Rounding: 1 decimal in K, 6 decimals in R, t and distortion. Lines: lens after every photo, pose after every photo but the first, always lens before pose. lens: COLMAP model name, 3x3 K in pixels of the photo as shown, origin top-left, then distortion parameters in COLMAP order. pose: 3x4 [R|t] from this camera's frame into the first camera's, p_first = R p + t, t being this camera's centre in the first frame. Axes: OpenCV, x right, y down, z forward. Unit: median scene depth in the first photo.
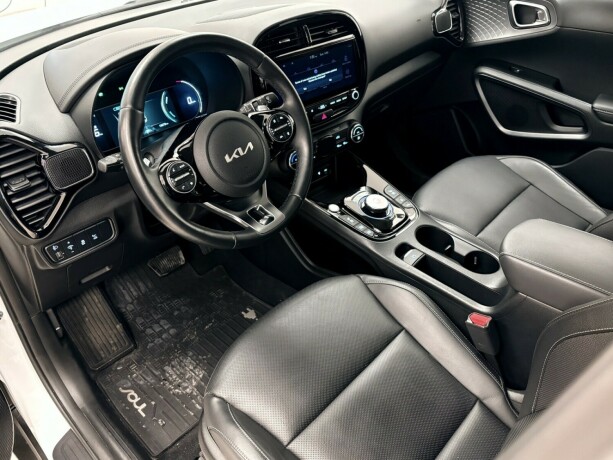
lens RADIAL K [[482.2, 0, 301.0], [0, 482.2, 234.8], [0, 0, 1]] dist [0.016457, -0.011518]
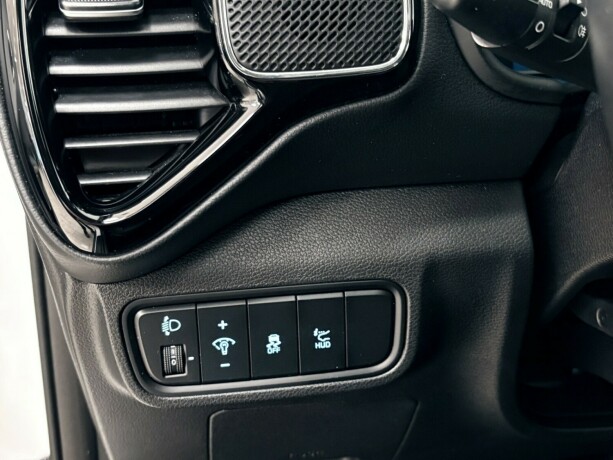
lens RADIAL K [[752.5, 0, 303.3], [0, 752.5, 234.7], [0, 0, 1]] dist [0.001545, 0.000000]
pose [[0.805066, 0.243505, -0.540901, -0.196113], [-0.362276, 0.923881, -0.123287, 0.004648], [0.469708, 0.295209, 0.832001, 0.541222]]
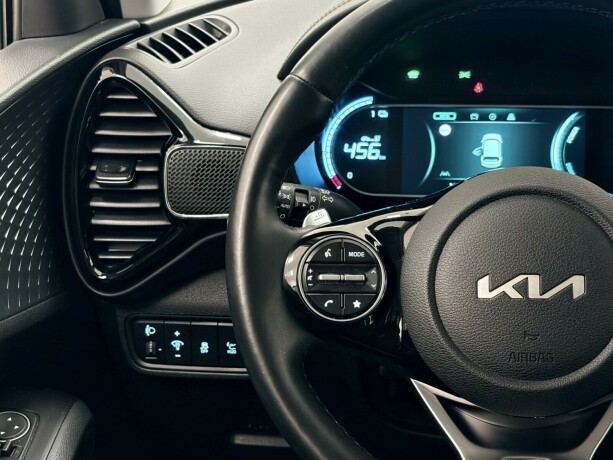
lens RADIAL K [[1037.1, 0, 309.4], [0, 1037.1, 232.4], [0, 0, 1]] dist [0.103356, 0.000000]
pose [[0.613195, 0.319350, -0.722501, 0.225956], [-0.469623, 0.882828, -0.008359, -0.095699], [0.635174, 0.344429, 0.691320, 0.286529]]
